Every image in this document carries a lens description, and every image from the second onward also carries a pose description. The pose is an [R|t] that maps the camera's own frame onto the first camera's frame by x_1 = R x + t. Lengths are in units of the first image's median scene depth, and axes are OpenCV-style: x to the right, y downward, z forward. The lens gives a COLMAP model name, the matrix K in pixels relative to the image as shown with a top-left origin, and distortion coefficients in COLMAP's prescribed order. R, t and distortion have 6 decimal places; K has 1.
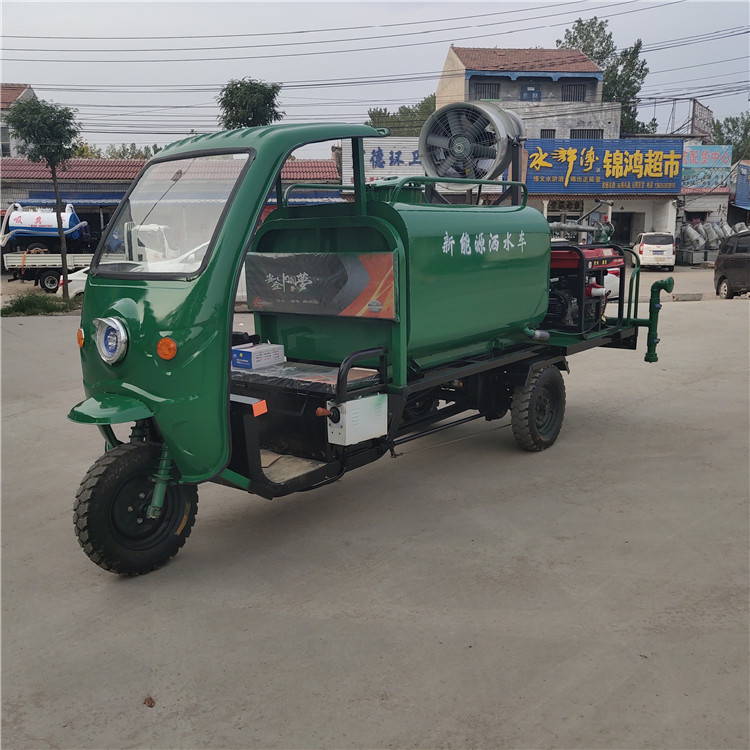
lens RADIAL K [[762.0, 0, 375.0], [0, 762.0, 375.0], [0, 0, 1]] dist [0.006525, 0.034634]
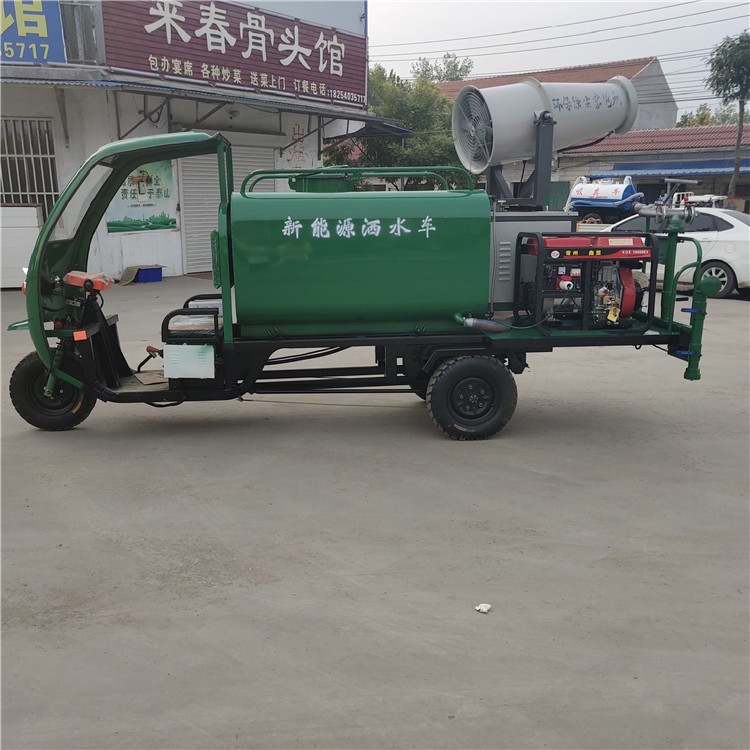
lens RADIAL K [[762.0, 0, 375.0], [0, 762.0, 375.0], [0, 0, 1]] dist [0.006525, 0.034634]
pose [[0.701200, 0.163632, -0.693933, 0.787233], [-0.136367, 0.986118, 0.094735, -0.060671], [0.699802, 0.028201, 0.713780, 0.210085]]
